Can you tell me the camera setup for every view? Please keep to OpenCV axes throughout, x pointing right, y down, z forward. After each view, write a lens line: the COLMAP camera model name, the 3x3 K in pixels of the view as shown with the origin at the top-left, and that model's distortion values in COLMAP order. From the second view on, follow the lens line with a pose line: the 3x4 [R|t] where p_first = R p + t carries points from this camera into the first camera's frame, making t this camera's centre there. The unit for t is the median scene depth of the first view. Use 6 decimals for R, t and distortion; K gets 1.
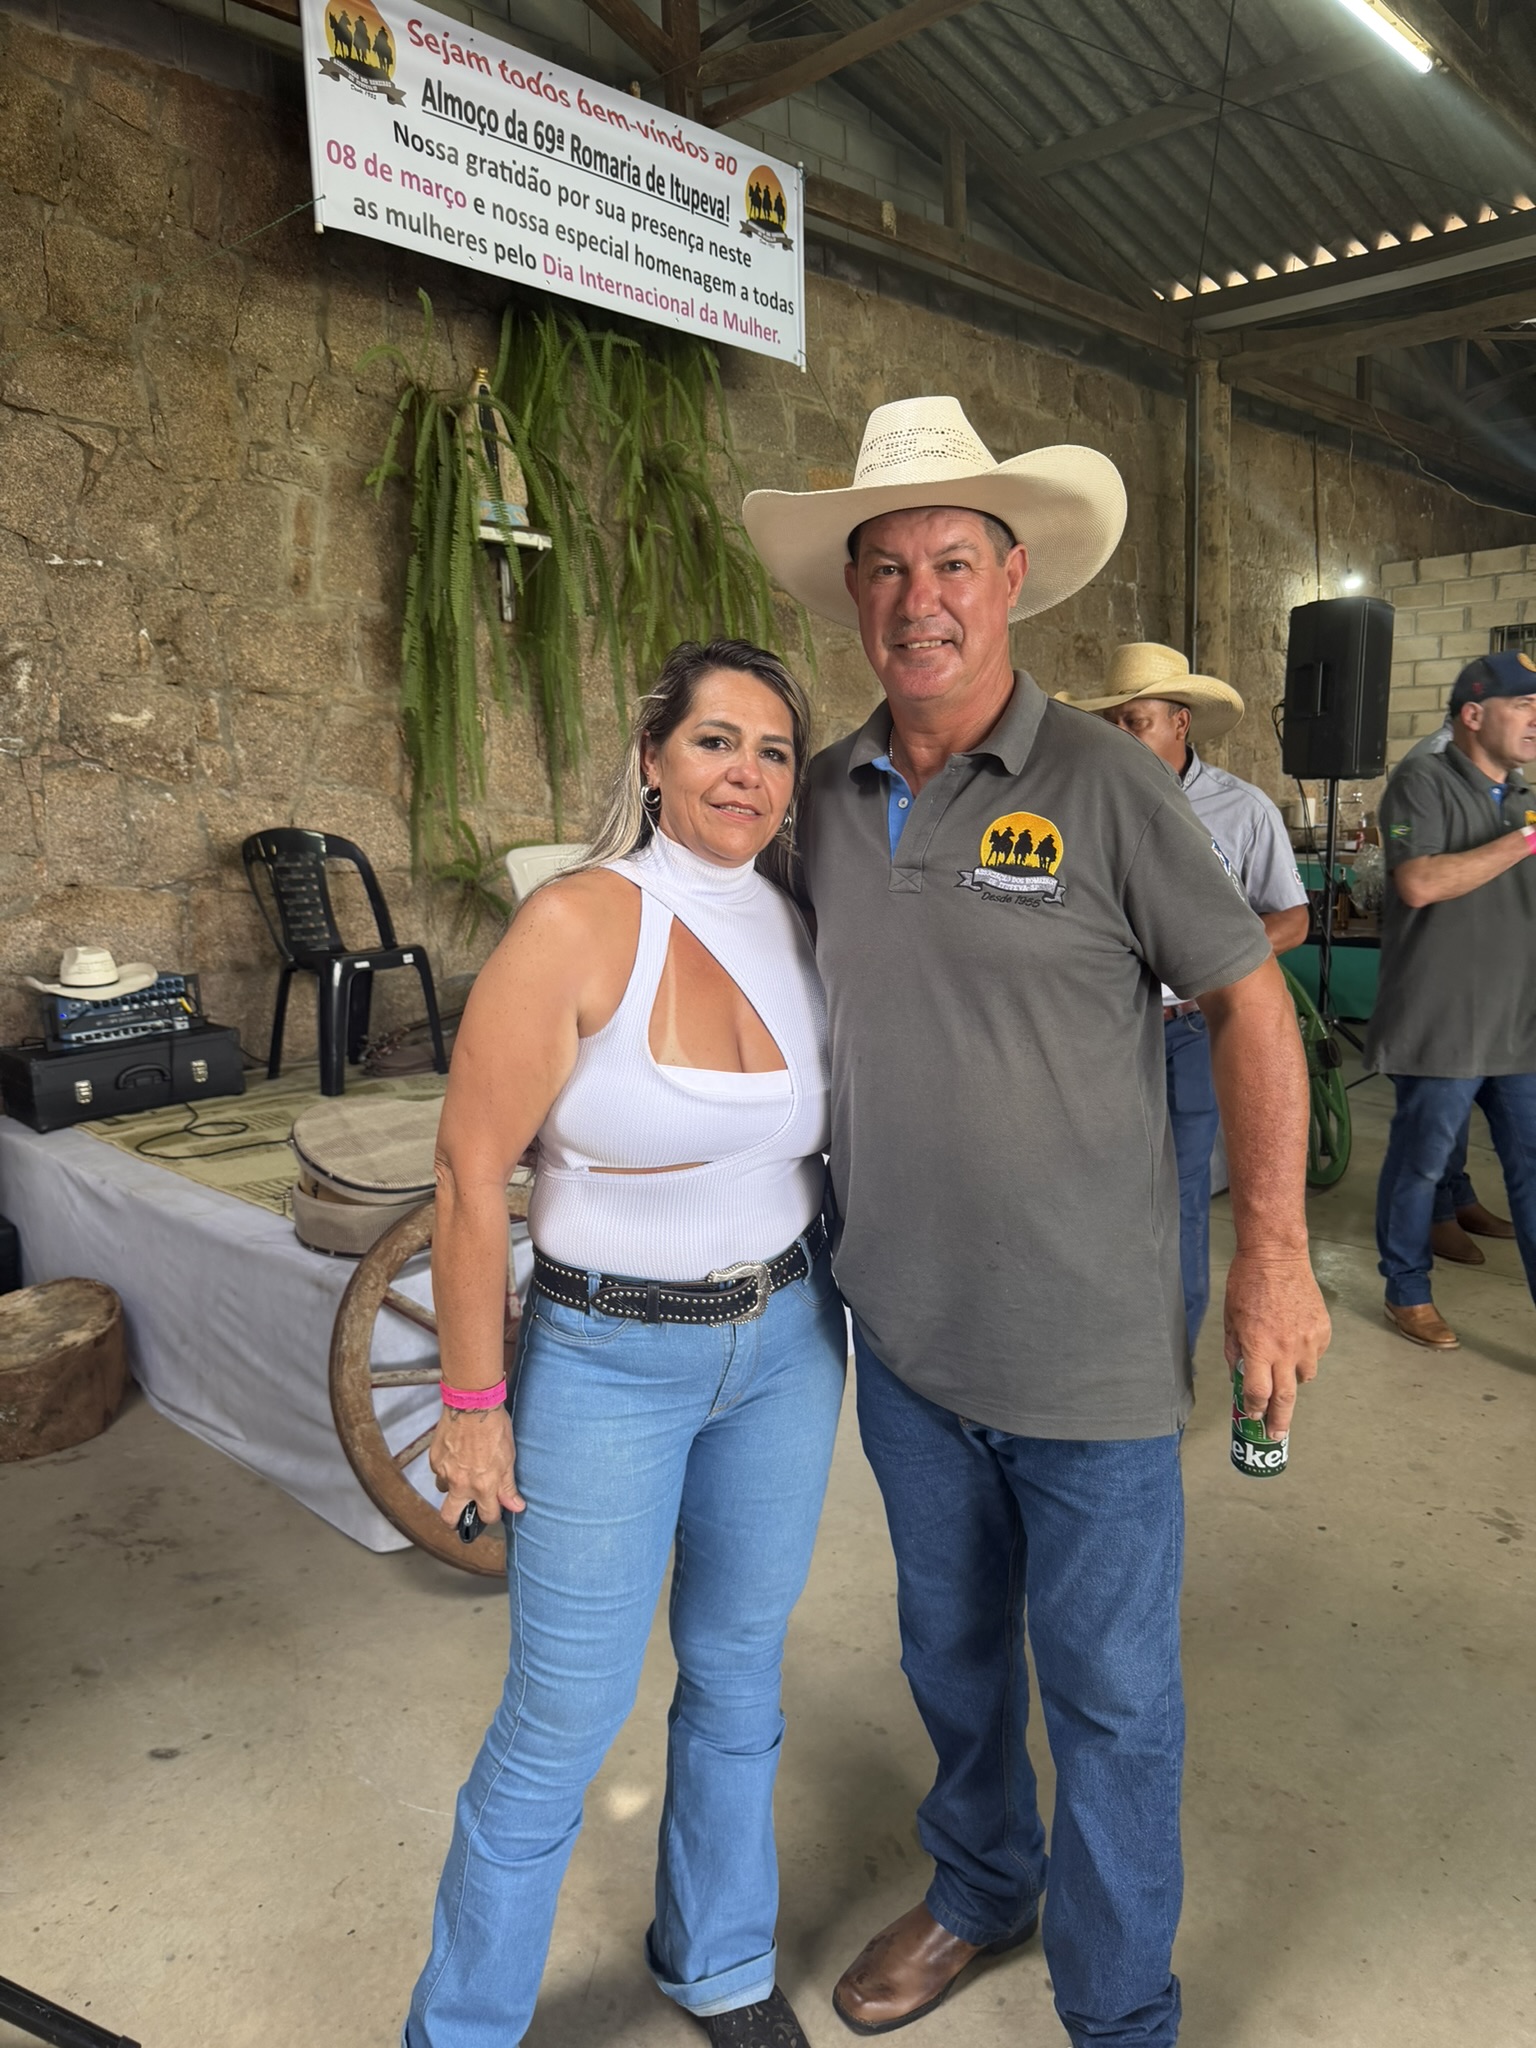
lens RADIAL K [[1476.9, 0, 782.1], [0, 1476.9, 1013.7], [0, 0, 1]] dist [0.015747, -0.019073]
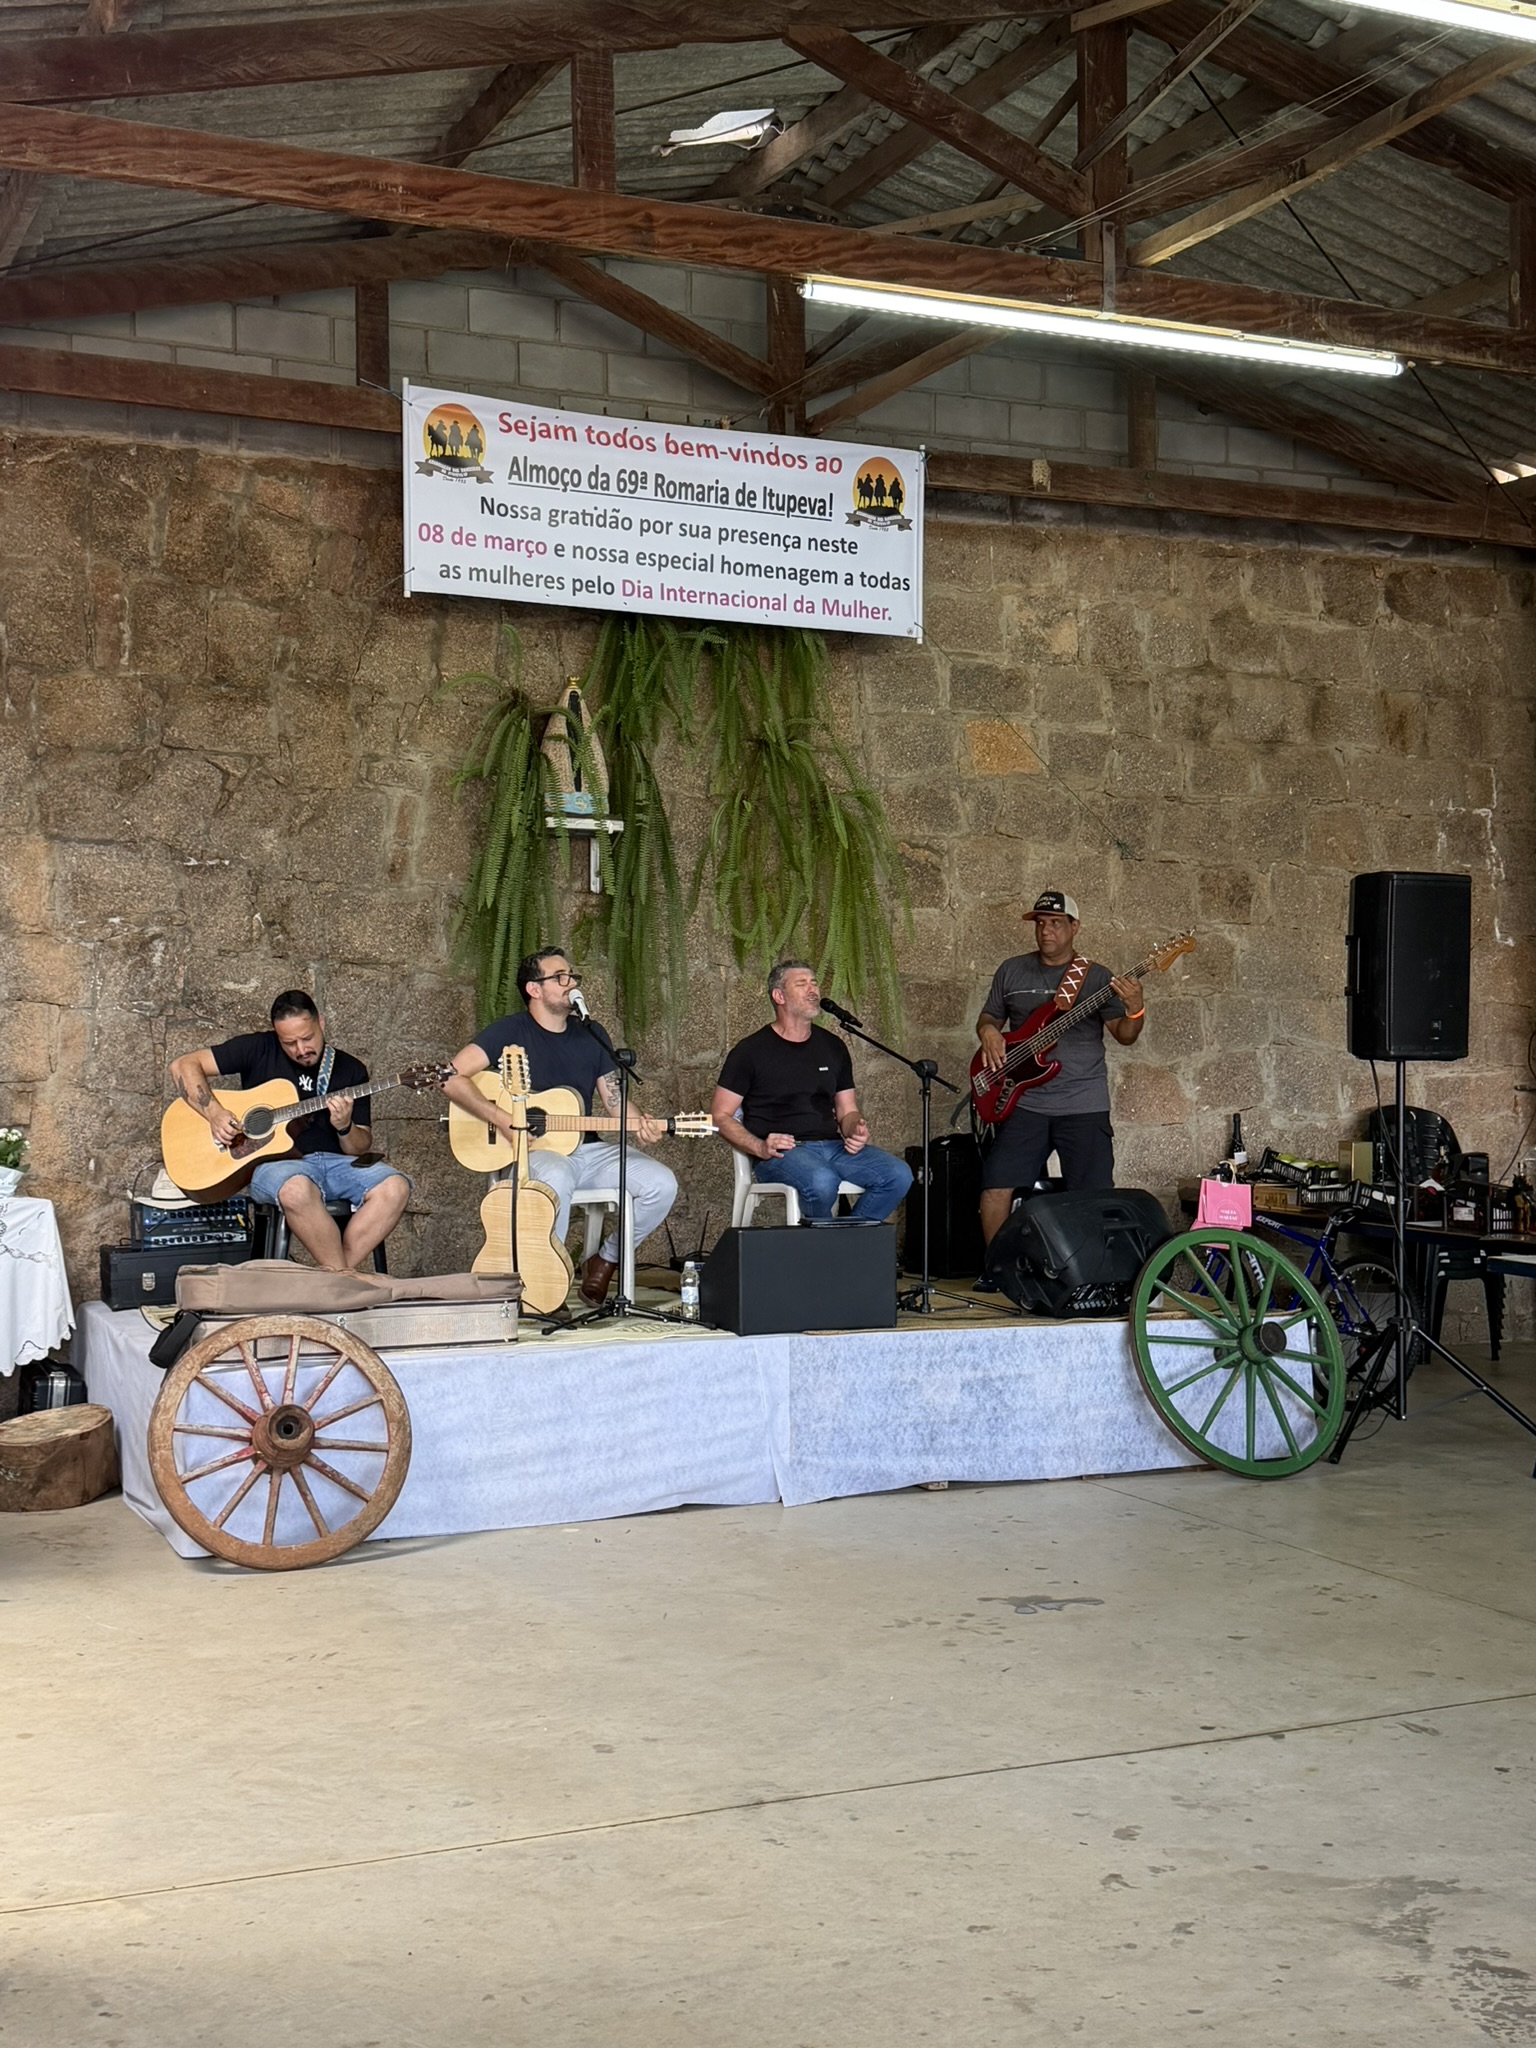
lens RADIAL K [[2456.9, 0, 754.4], [0, 2456.9, 1034.5], [0, 0, 1]] dist [0.167562, 0.000000]
pose [[0.929262, 0.020553, -0.368850, 0.645677], [-0.075313, 0.988022, -0.134687, 0.075438], [0.361664, 0.152939, 0.919679, -0.652167]]
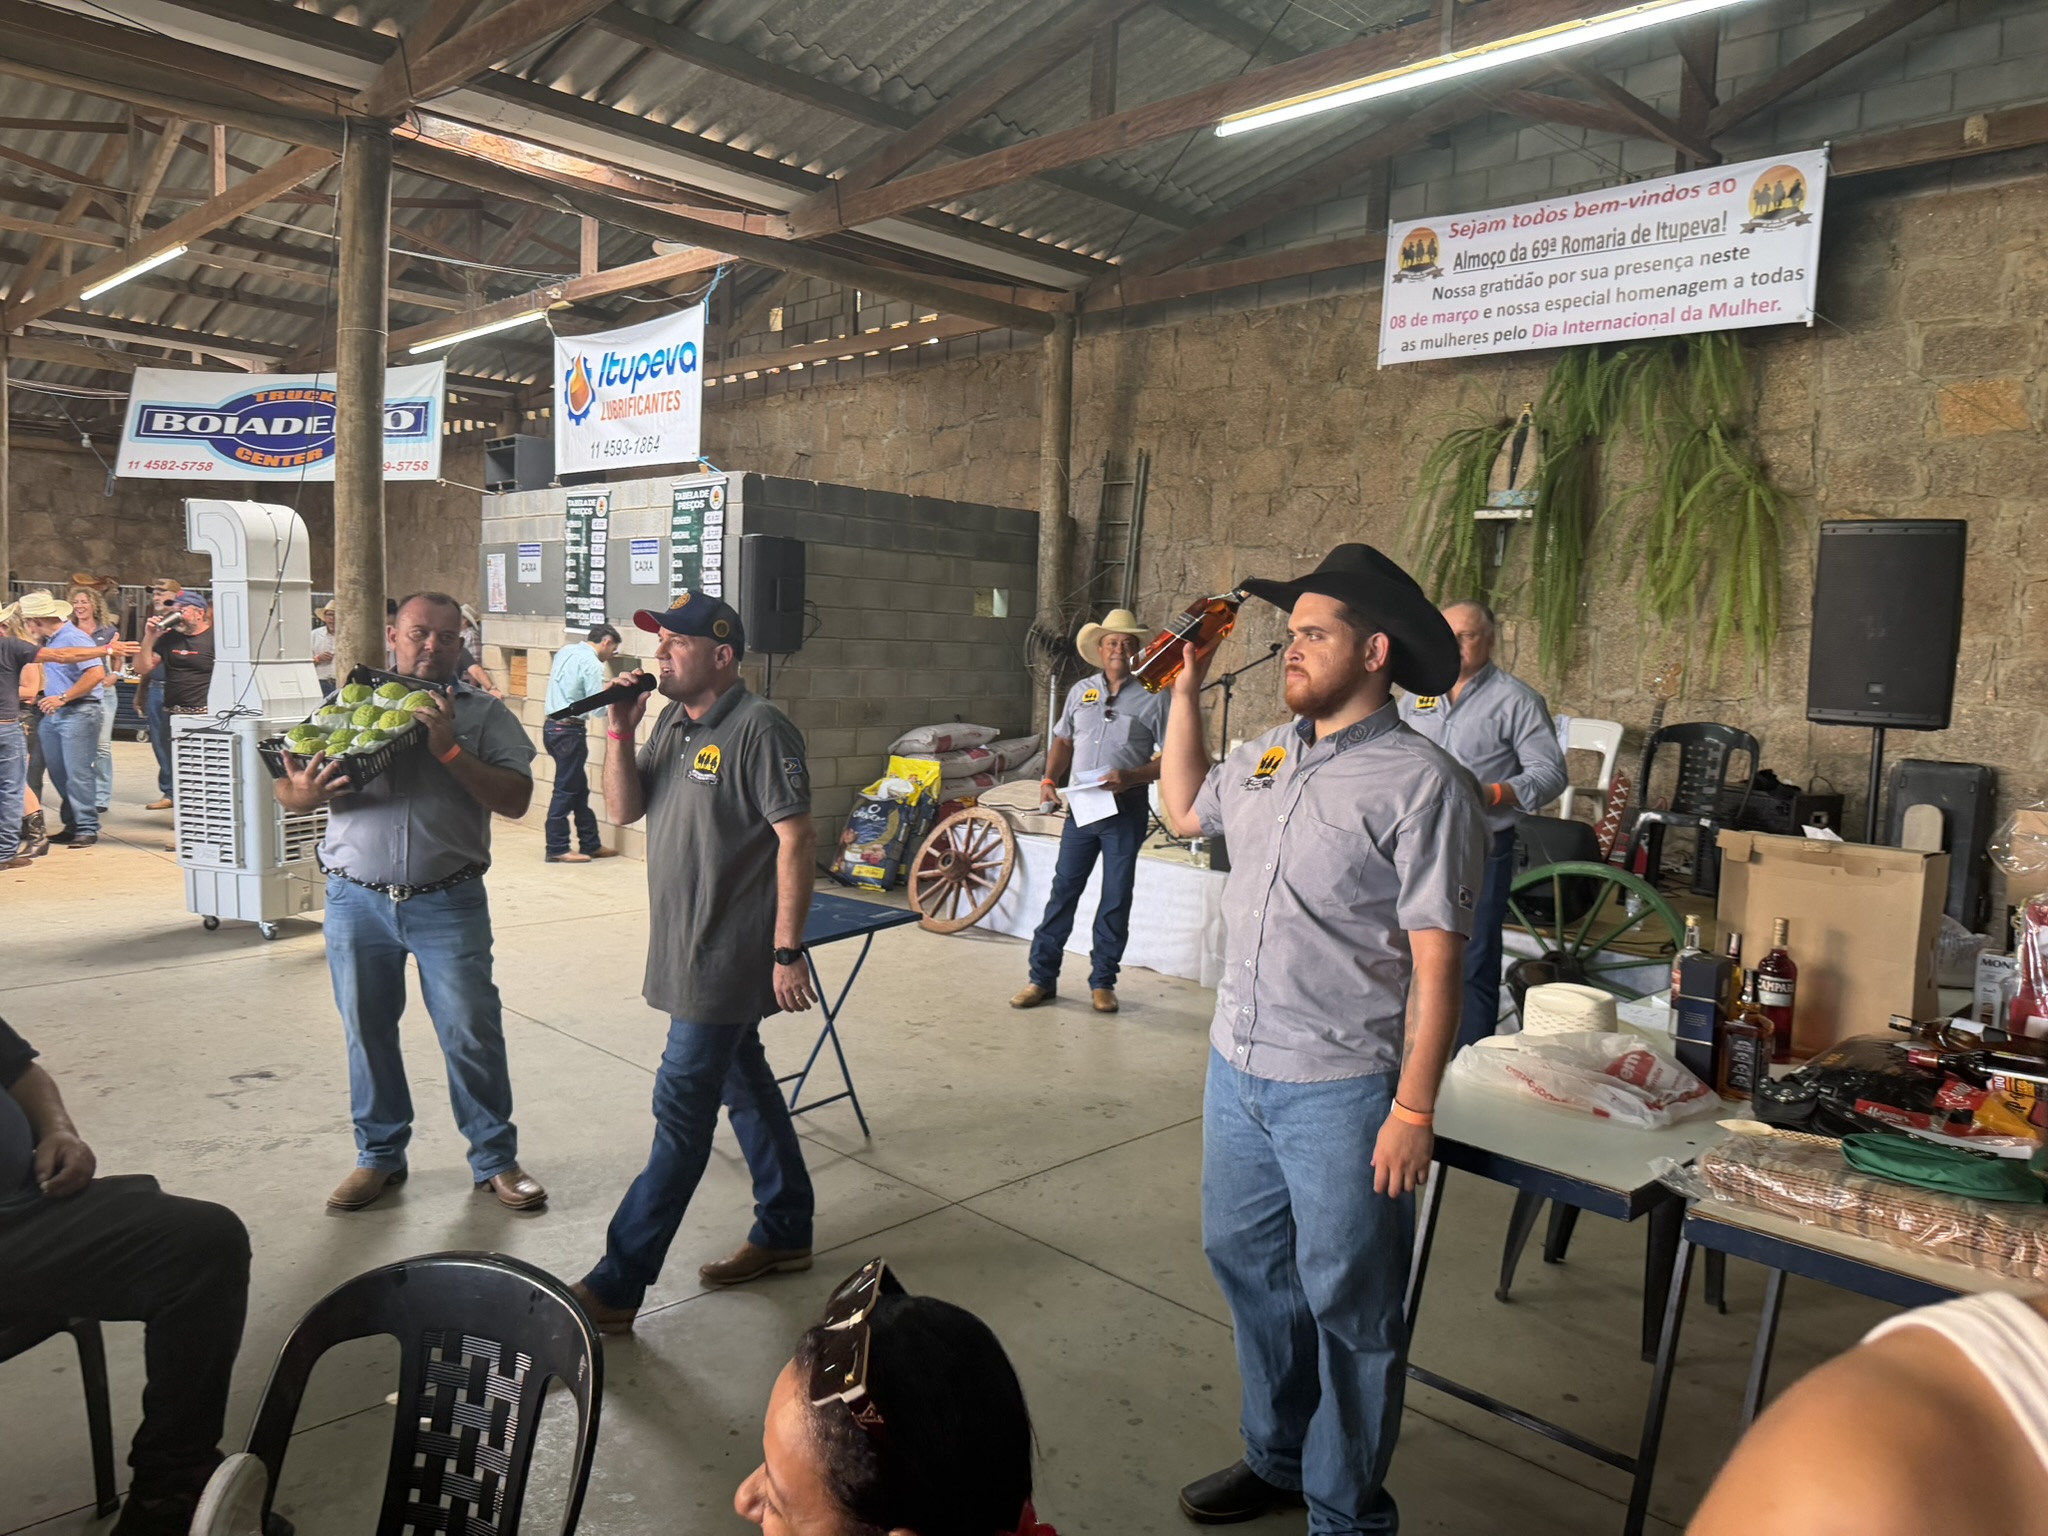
lens RADIAL K [[1476.9, 0, 1014.6], [0, 1476.9, 765.0], [0, 0, 1]] dist [0.015747, -0.019073]
pose [[-0.014531, 0.108877, -0.993949, 1.393320], [-0.186058, 0.976398, 0.109674, -0.153517], [0.982431, 0.186526, 0.006069, 0.576621]]
